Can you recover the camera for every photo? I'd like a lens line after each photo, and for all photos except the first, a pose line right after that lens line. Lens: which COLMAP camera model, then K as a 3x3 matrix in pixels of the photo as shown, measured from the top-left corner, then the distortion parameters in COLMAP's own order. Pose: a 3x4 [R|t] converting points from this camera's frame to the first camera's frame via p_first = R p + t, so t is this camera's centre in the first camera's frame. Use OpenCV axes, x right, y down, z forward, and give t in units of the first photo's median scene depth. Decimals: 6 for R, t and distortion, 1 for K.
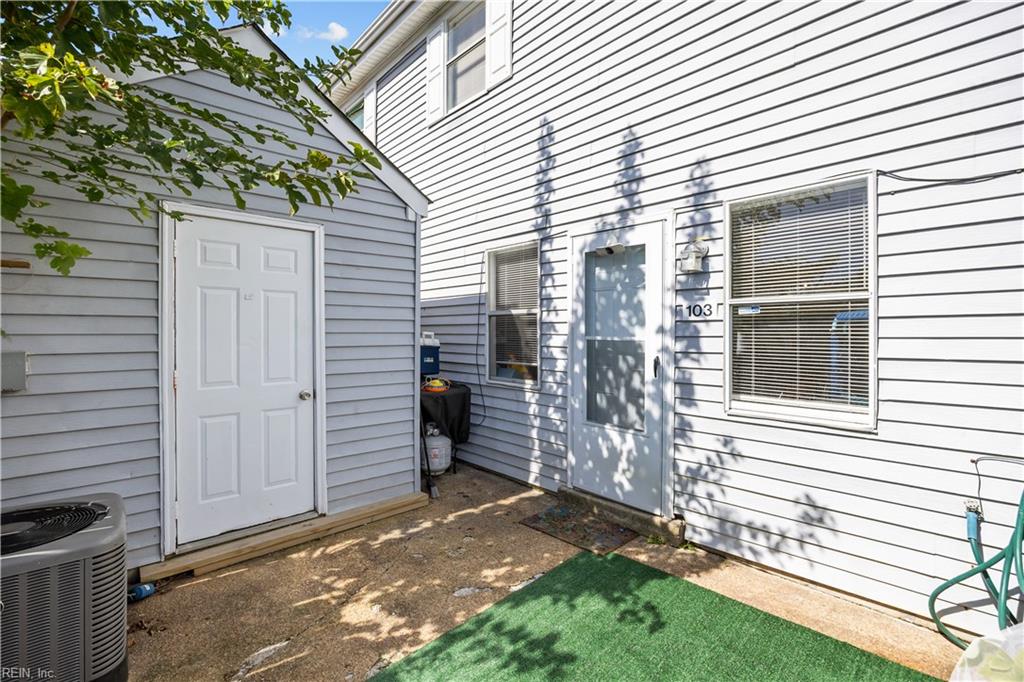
lens RADIAL K [[476.3, 0, 514.7], [0, 476.3, 338.1], [0, 0, 1]] dist [-0.014831, 0.000759]
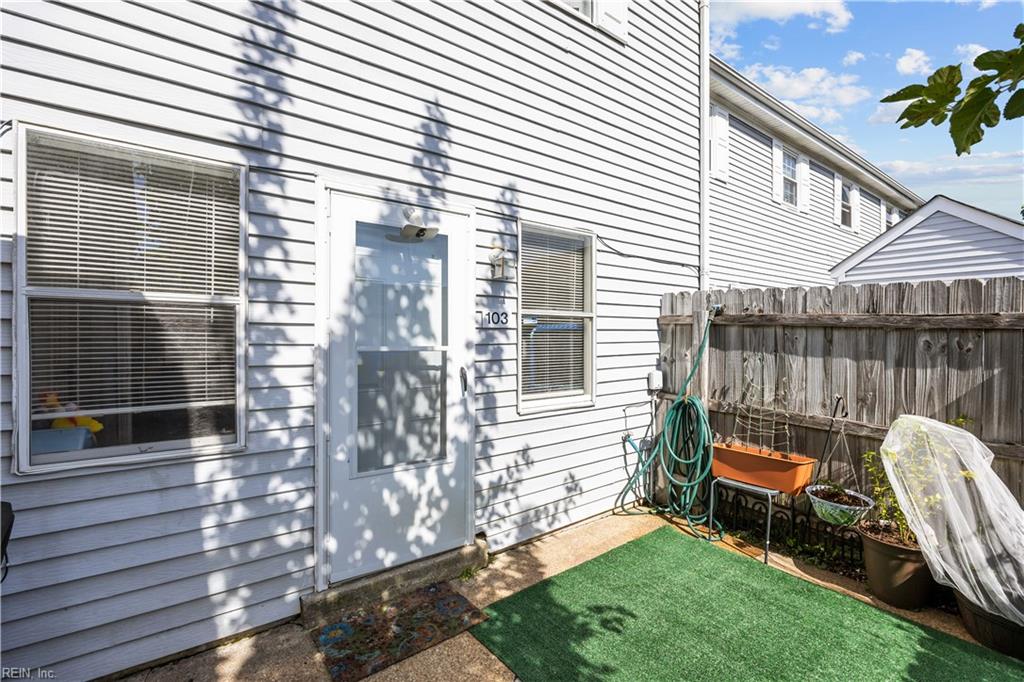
lens RADIAL K [[476.3, 0, 514.6], [0, 476.3, 338.3], [0, 0, 1]] dist [-0.014831, 0.000759]
pose [[0.059271, 0.004850, 0.998230, -0.532570], [0.021993, 0.999739, -0.006163, -0.007838], [-0.998000, 0.022320, 0.059149, 0.791527]]
